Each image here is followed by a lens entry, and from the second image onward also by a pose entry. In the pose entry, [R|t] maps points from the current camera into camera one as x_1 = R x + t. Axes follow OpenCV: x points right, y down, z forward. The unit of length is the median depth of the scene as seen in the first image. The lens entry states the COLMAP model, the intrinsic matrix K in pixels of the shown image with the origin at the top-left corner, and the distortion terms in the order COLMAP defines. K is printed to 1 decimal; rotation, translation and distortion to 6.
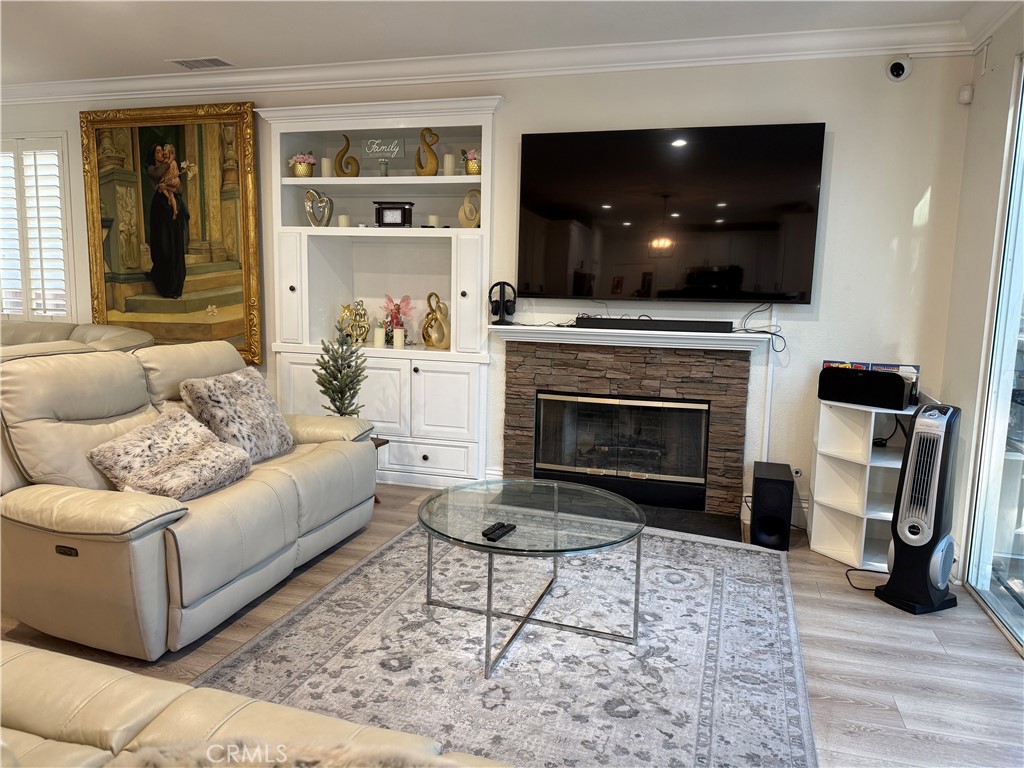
lens RADIAL K [[738.3, 0, 512.0], [0, 738.3, 384.0], [0, 0, 1]] dist [0.007780, -0.049958]
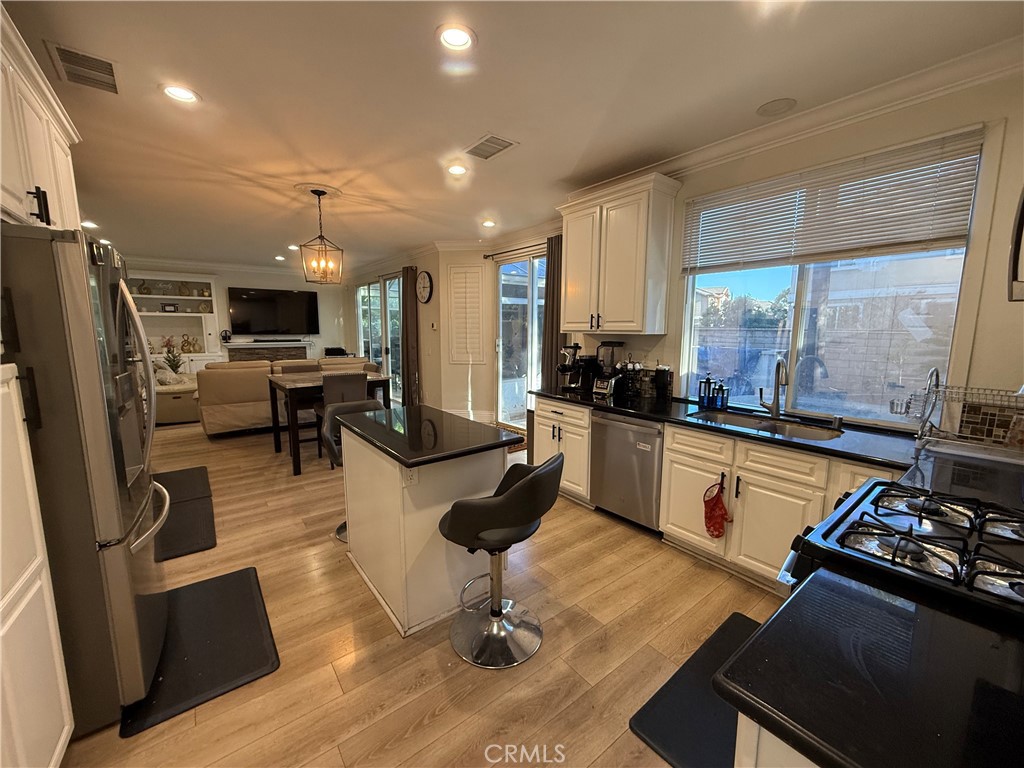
lens RADIAL K [[406.4, 0, 512.0], [0, 406.4, 384.0], [0, 0, 1]] dist [0.000951, 0.000070]
pose [[0.585288, -0.127708, 0.800705, -0.676787], [0.121048, 0.990214, 0.069451, 0.116251], [-0.801739, 0.056275, 0.595019, -0.993818]]
